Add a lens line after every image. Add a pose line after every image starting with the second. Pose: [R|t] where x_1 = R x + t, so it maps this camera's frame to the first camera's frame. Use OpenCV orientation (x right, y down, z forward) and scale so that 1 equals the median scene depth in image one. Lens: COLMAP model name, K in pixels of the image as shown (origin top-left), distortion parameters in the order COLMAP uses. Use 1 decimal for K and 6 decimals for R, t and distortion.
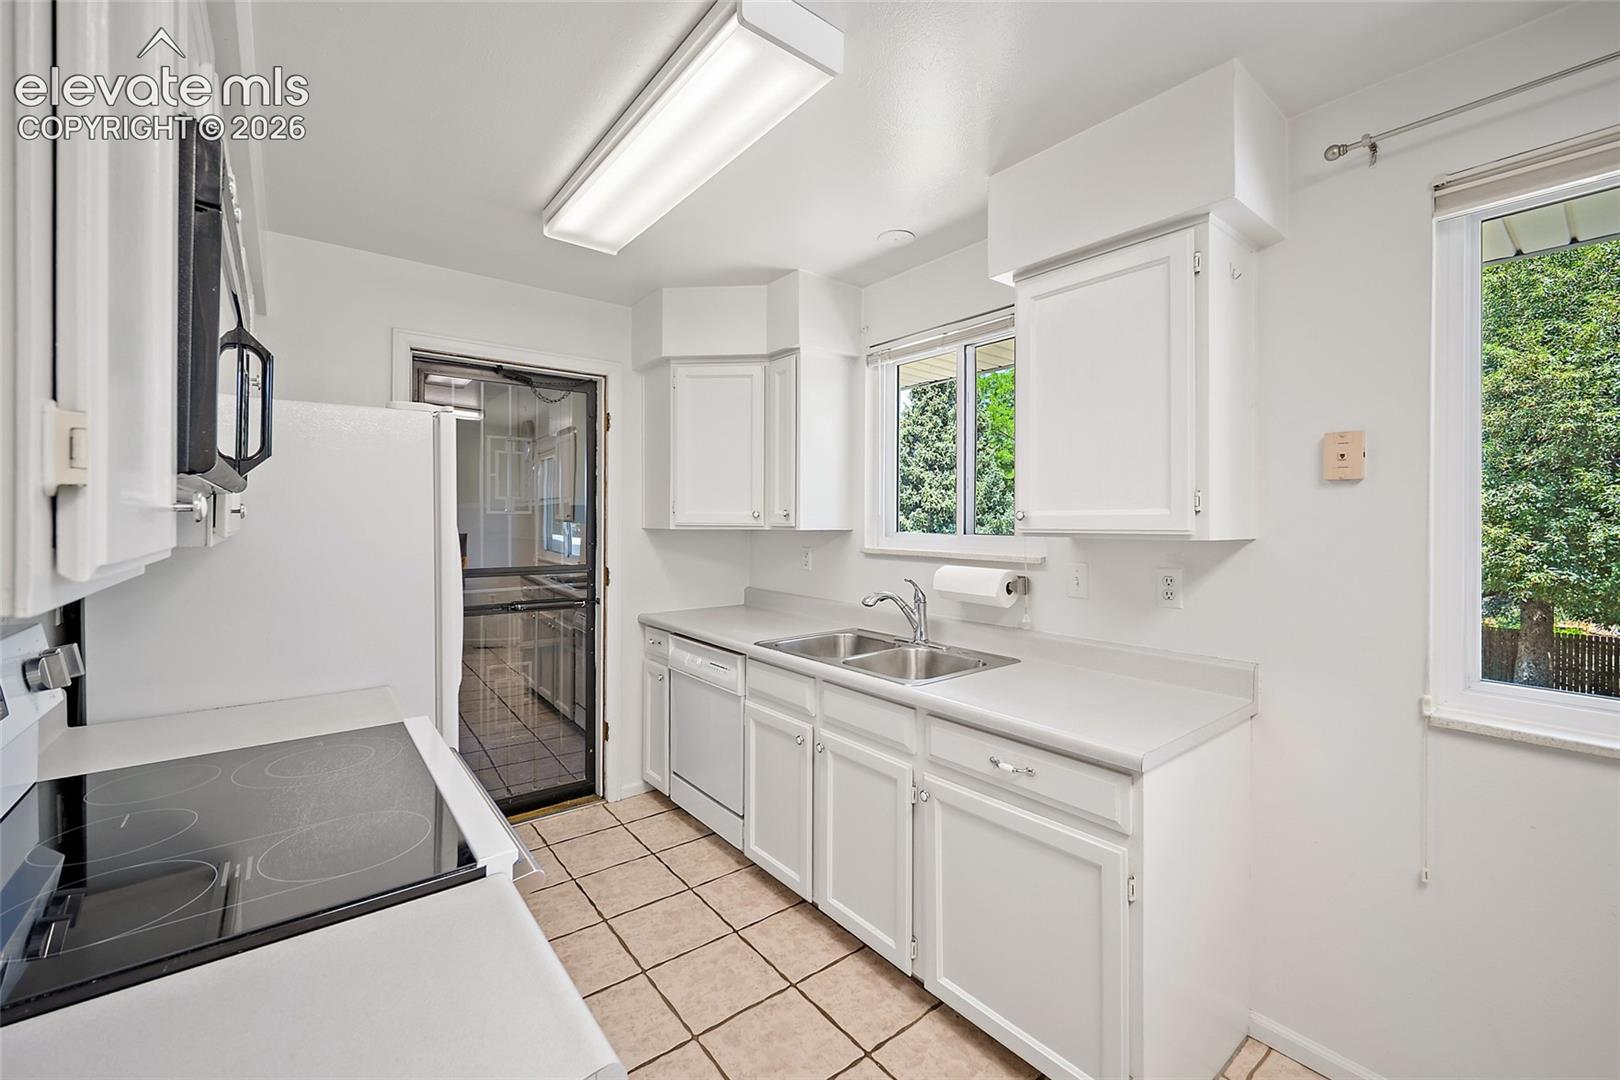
lens RADIAL K [[644.5, 0, 813.1], [0, 644.5, 521.2], [0, 0, 1]] dist [-0.002899, 0.000554]
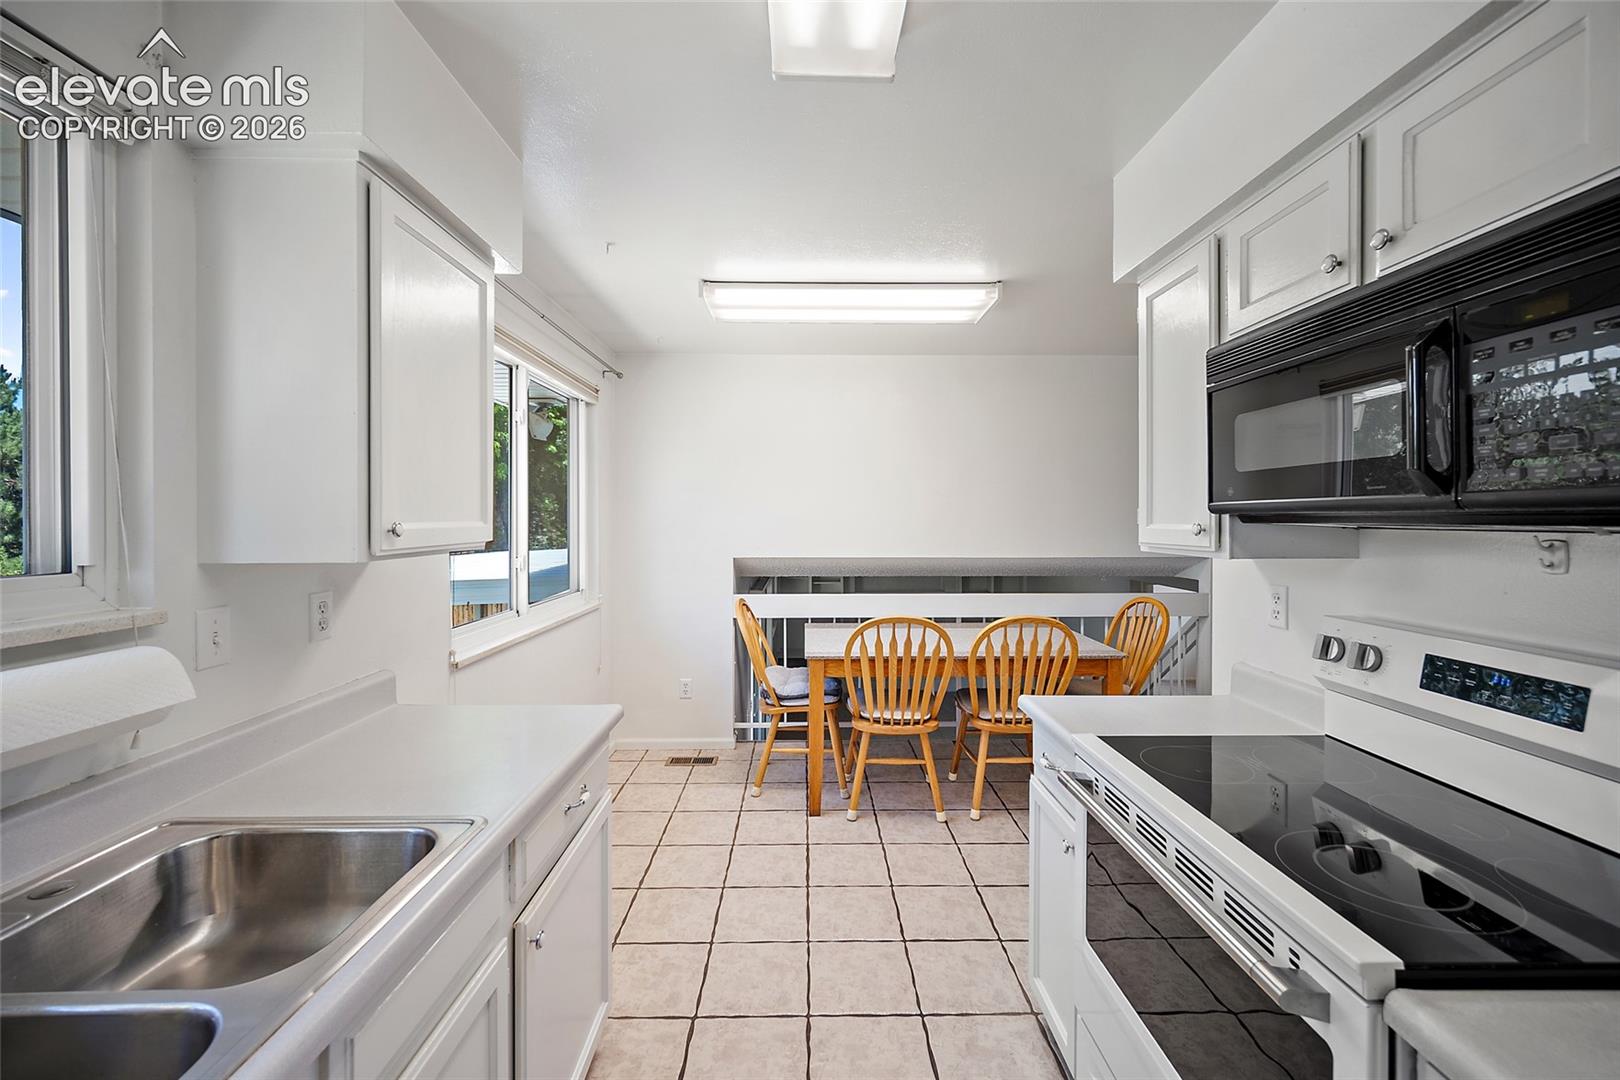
lens RADIAL K [[644.5, 0, 811.6], [0, 644.5, 516.2], [0, 0, 1]] dist [-0.002899, 0.000554]
pose [[-0.786188, -0.006523, 0.617953, -0.325177], [-0.000654, 0.999953, 0.009724, -0.022132], [-0.617987, 0.007241, -0.786155, 0.925368]]
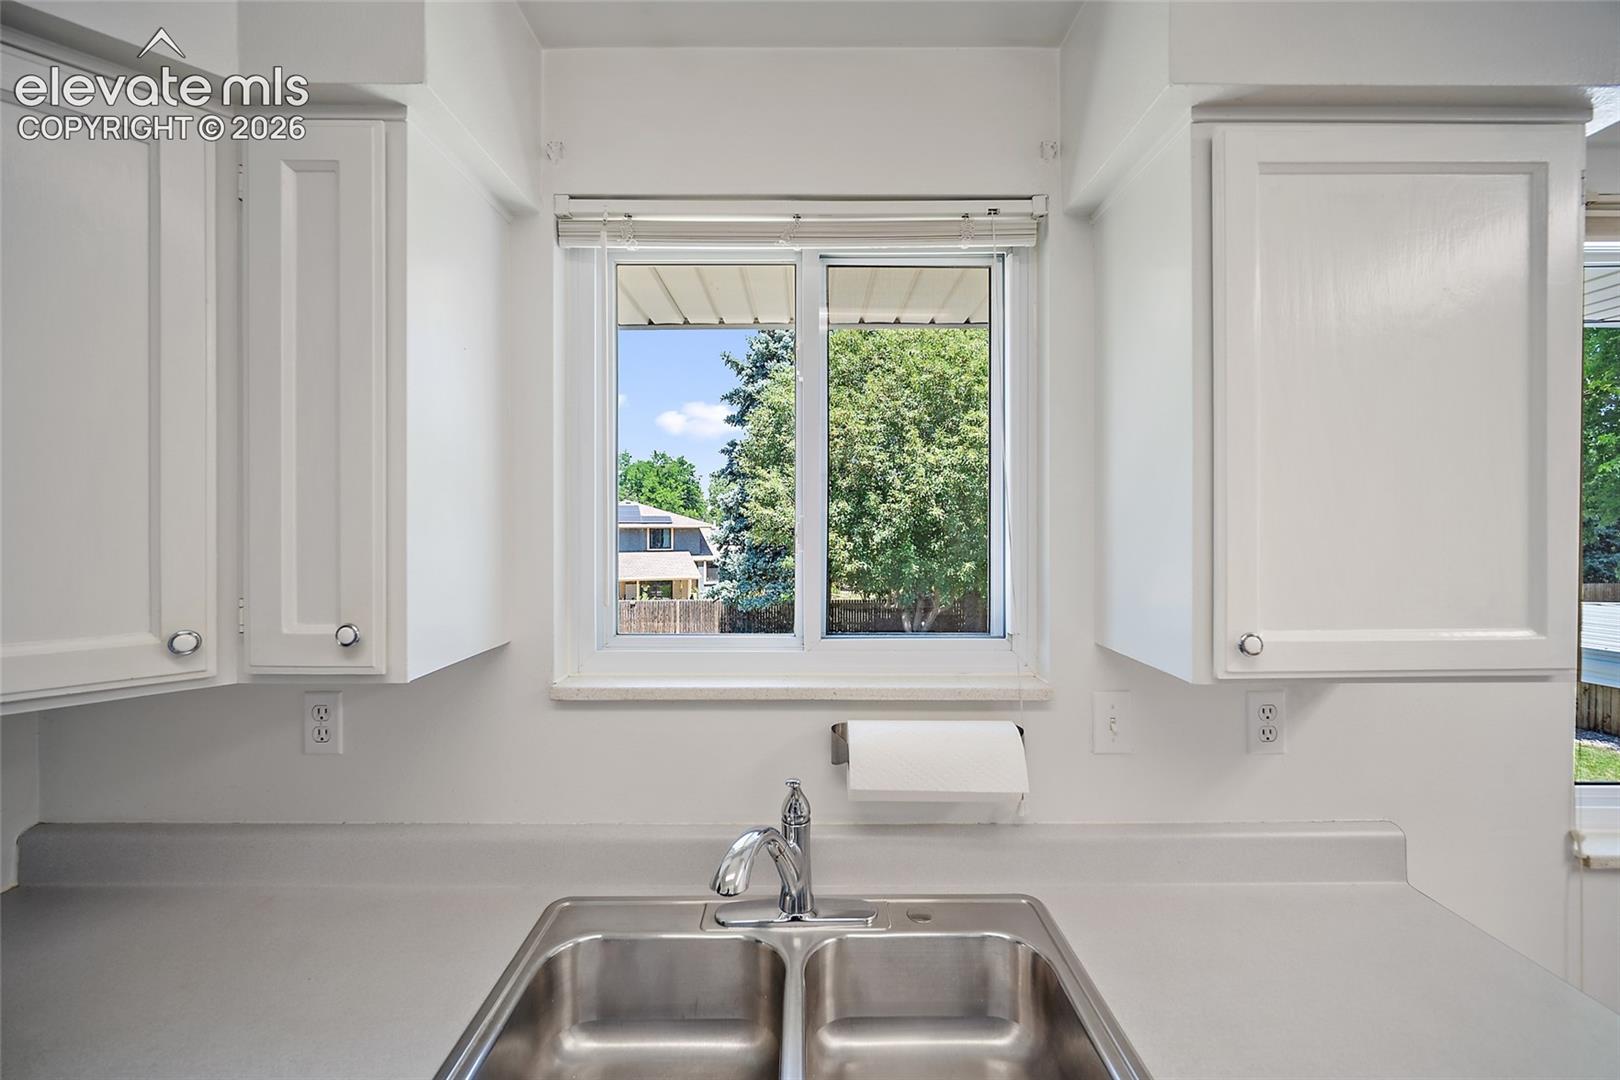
lens RADIAL K [[644.5, 0, 807.2], [0, 644.5, 520.6], [0, 0, 1]] dist [-0.002899, 0.000554]
pose [[0.620284, -0.005212, 0.784360, -0.159781], [0.006796, 0.999976, 0.001270, -0.071083], [-0.784348, 0.004543, 0.620305, 0.707117]]
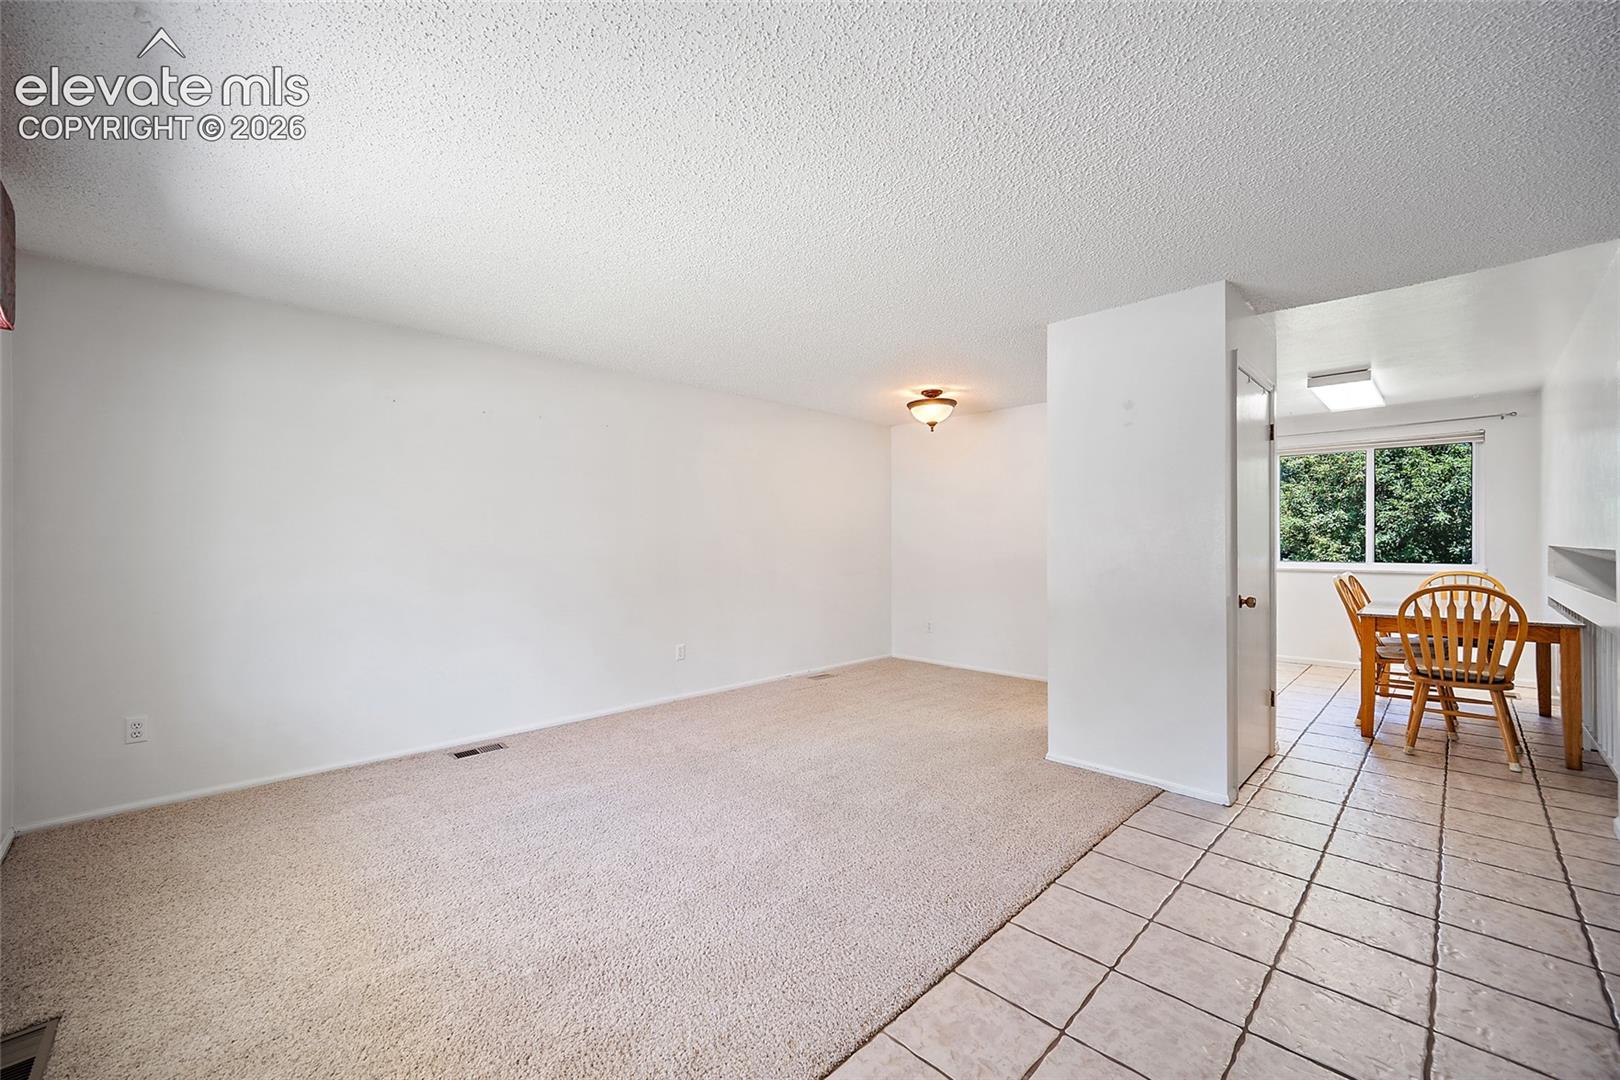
lens RADIAL K [[644.5, 0, 814.0], [0, 644.5, 547.6], [0, 0, 1]] dist [-0.002899, 0.000554]
pose [[0.993191, -0.008196, 0.116208, -1.491813], [0.007685, 0.999959, 0.004836, 0.065694], [-0.116243, -0.003910, 0.993213, -1.725497]]
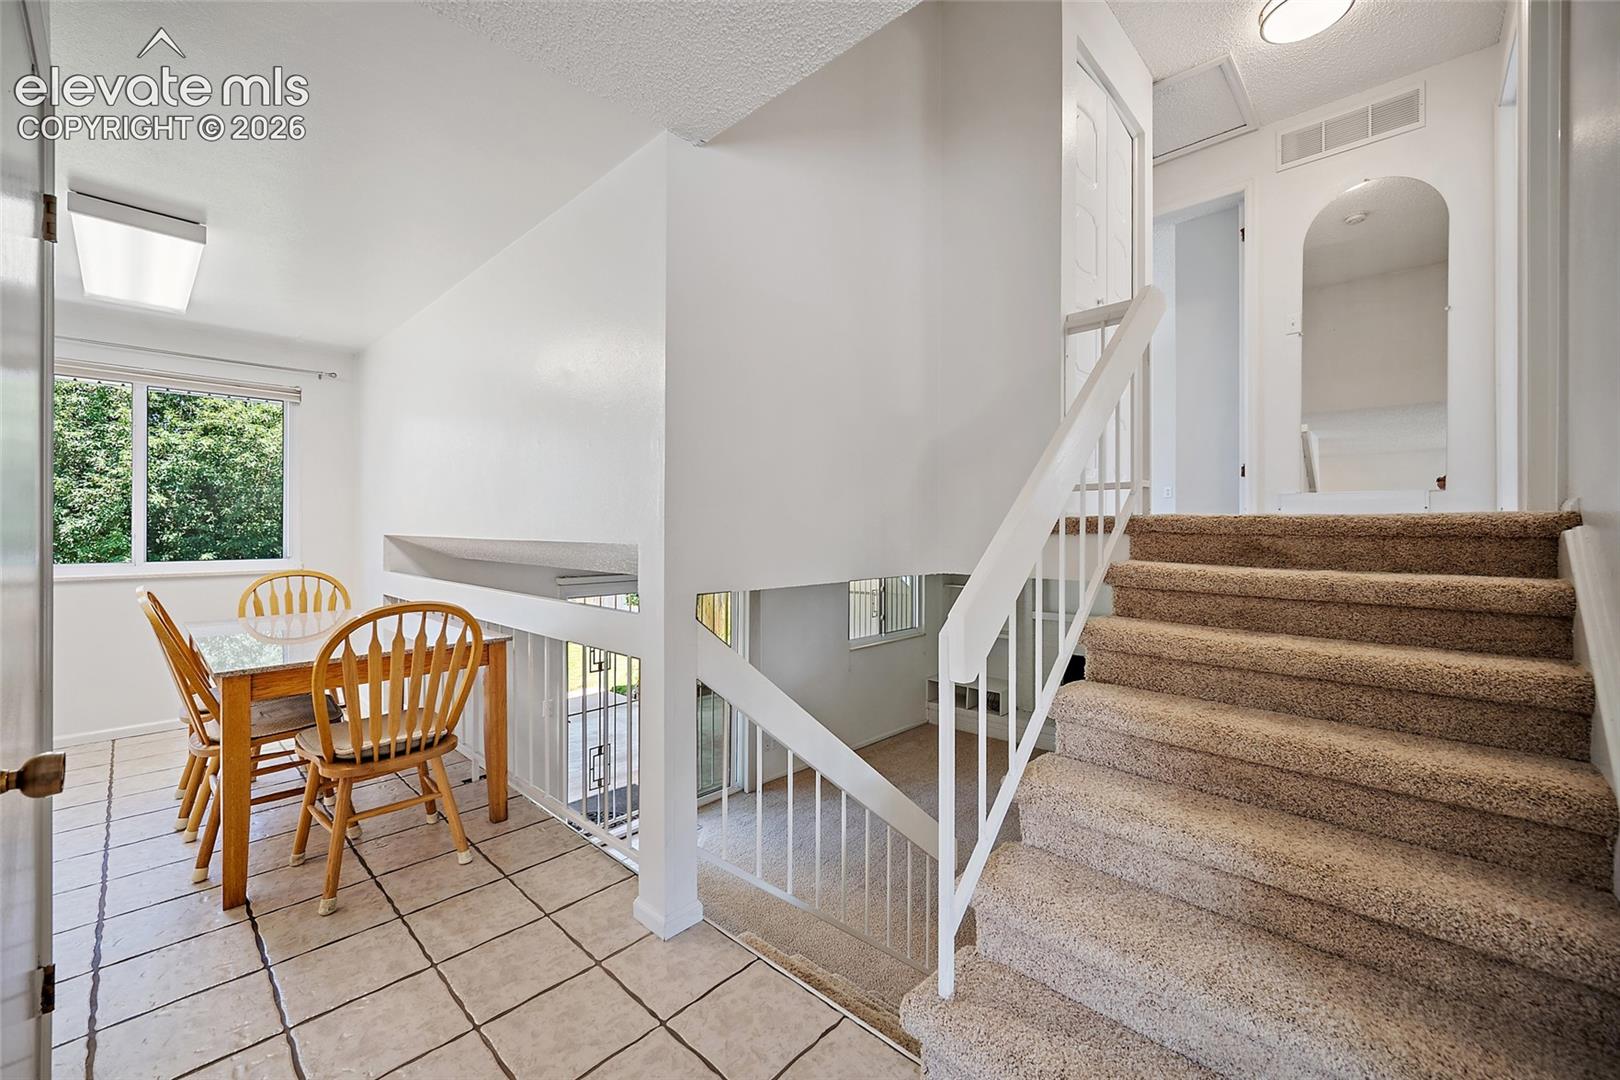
lens RADIAL K [[644.5, 0, 815.8], [0, 644.5, 527.0], [0, 0, 1]] dist [-0.002899, 0.000554]
pose [[-0.149479, -0.002999, 0.988760, -0.926702], [-0.000183, 0.999995, 0.003006, 0.061237], [-0.988765, 0.000268, -0.149479, -0.984033]]
